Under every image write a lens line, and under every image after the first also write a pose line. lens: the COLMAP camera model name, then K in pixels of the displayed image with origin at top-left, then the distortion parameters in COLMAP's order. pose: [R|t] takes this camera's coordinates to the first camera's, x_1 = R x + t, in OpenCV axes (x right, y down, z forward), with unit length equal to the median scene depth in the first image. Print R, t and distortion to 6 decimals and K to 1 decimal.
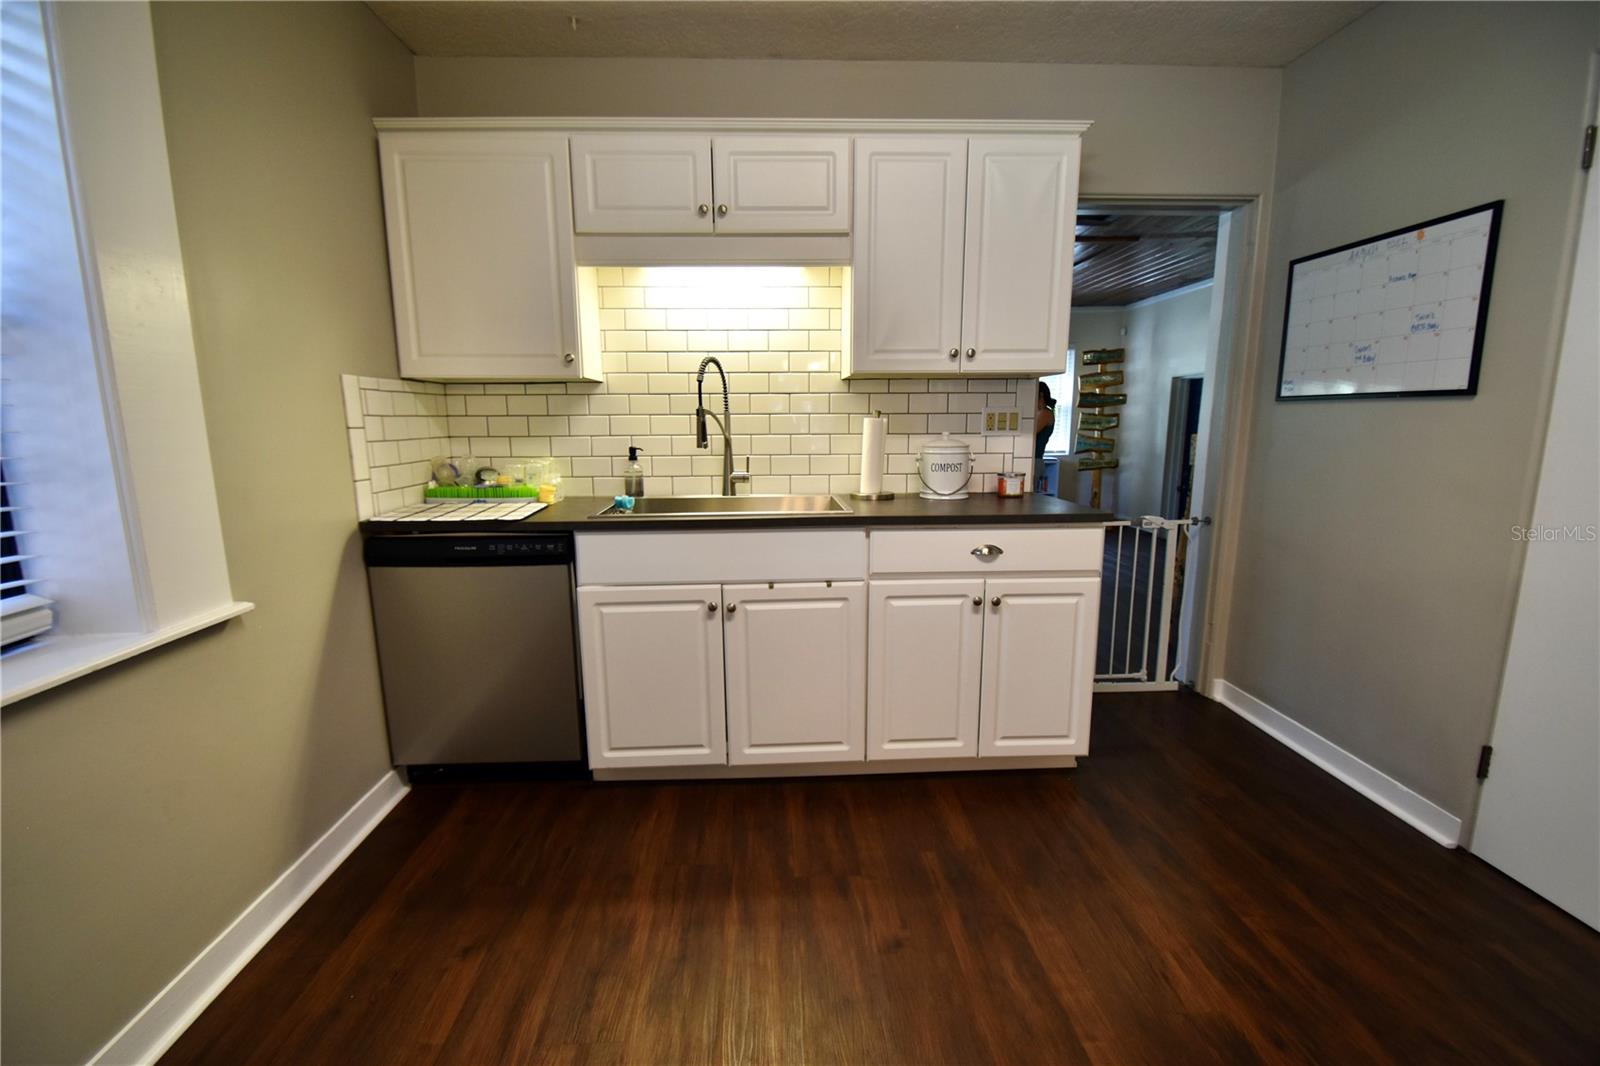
lens RADIAL K [[703.1, 0, 794.3], [0, 703.1, 547.7], [0, 0, 1]] dist [0.001742, -0.008269]
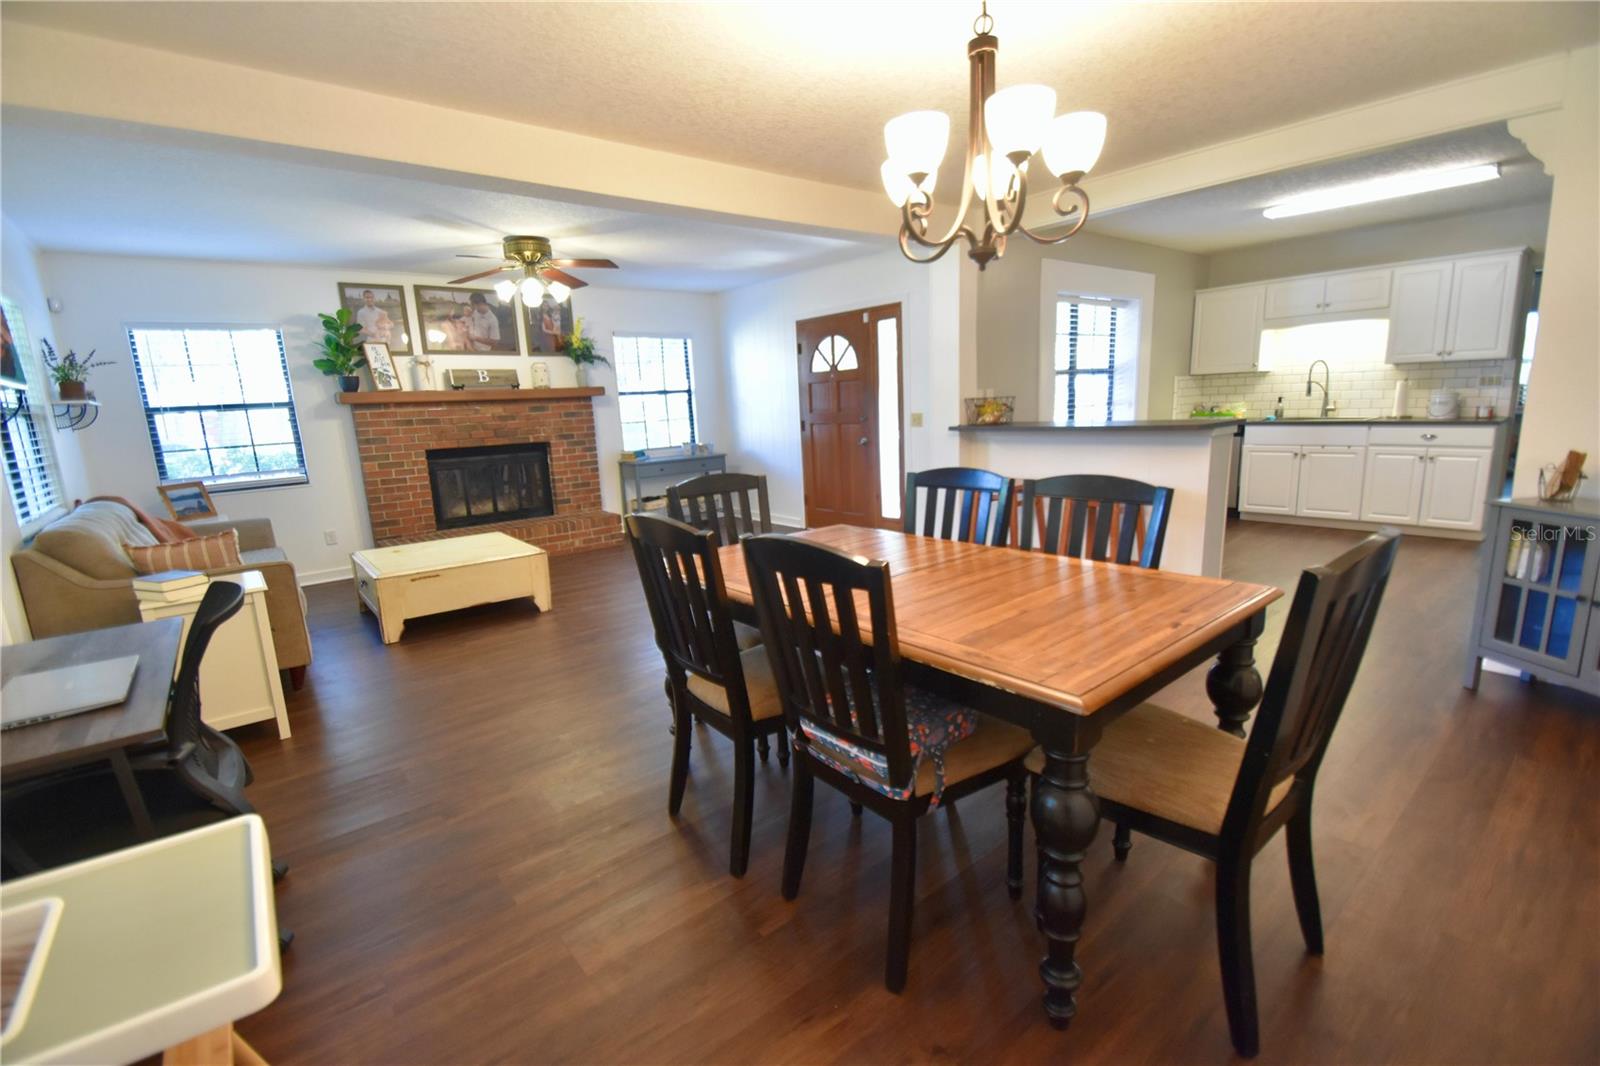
lens RADIAL K [[703.1, 0, 789.5], [0, 703.1, 539.3], [0, 0, 1]] dist [0.001742, -0.008269]
pose [[0.592152, 0.136153, -0.794241, 0.787275], [-0.102746, 0.990335, 0.093166, 0.303347], [0.799249, 0.026437, 0.600418, -1.870269]]
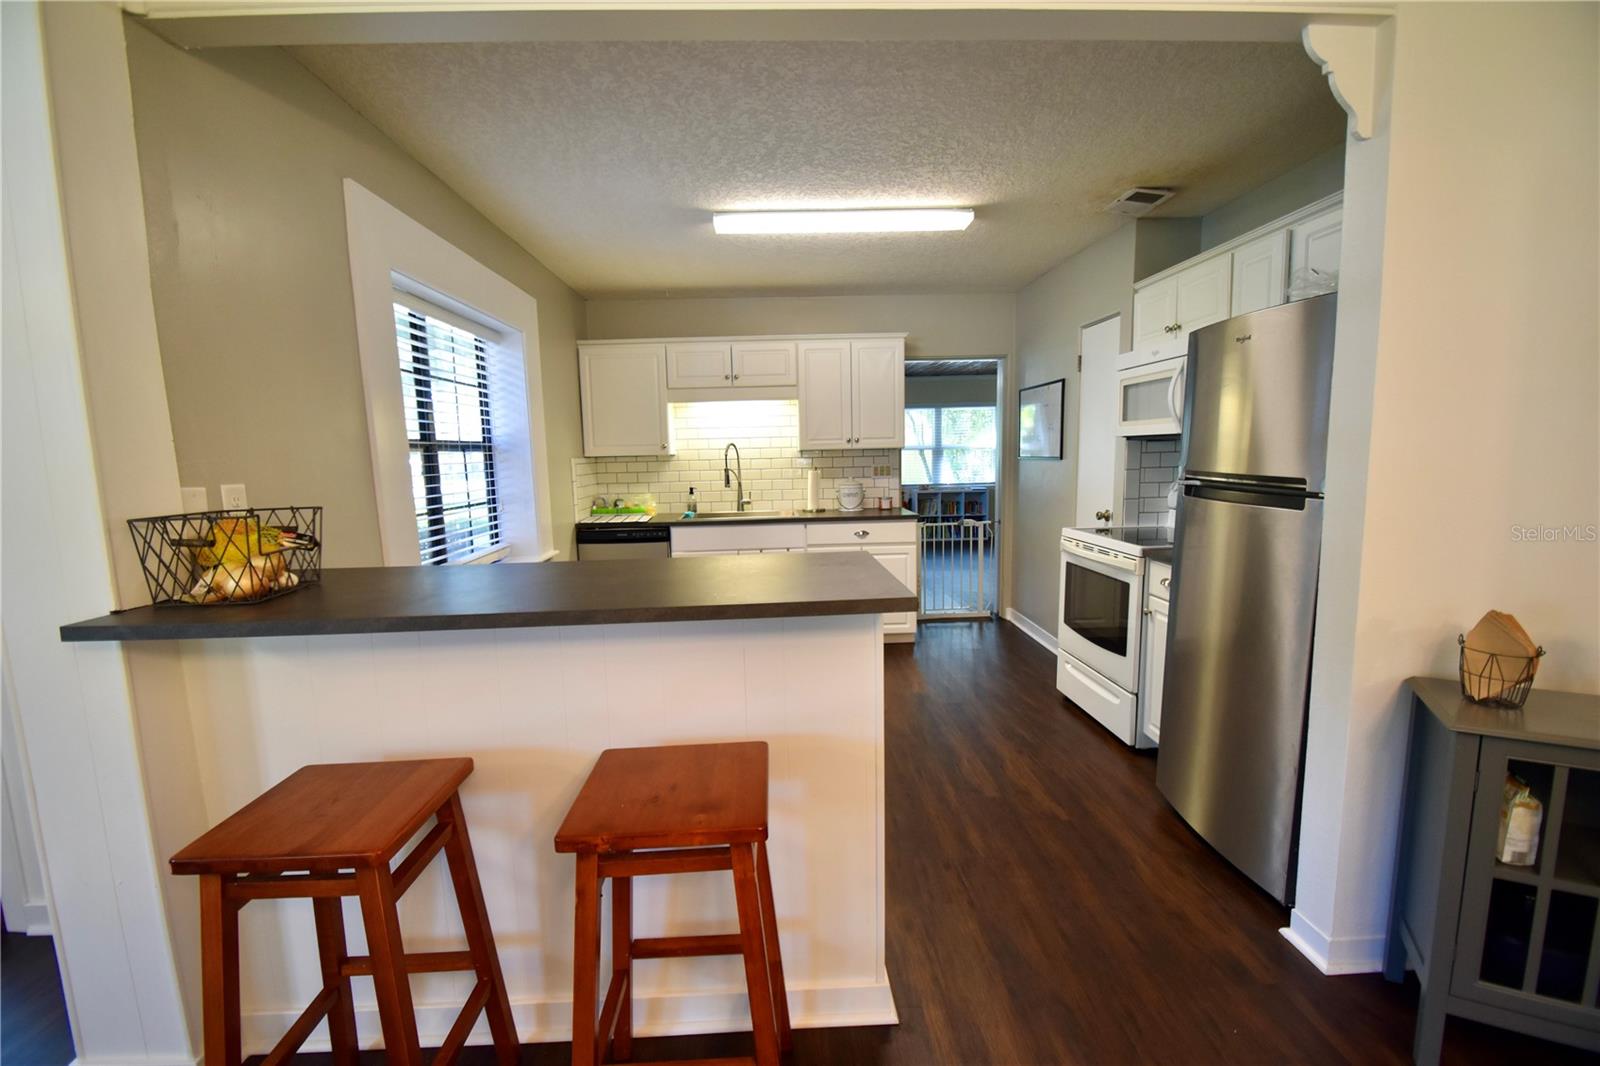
lens RADIAL K [[703.1, 0, 794.1], [0, 703.1, 540.3], [0, 0, 1]] dist [0.001742, -0.008269]
pose [[0.999833, -0.015912, -0.008940, 0.072551], [0.015382, 0.998282, -0.056534, 0.120206], [0.009824, 0.056388, 0.998361, -0.951459]]
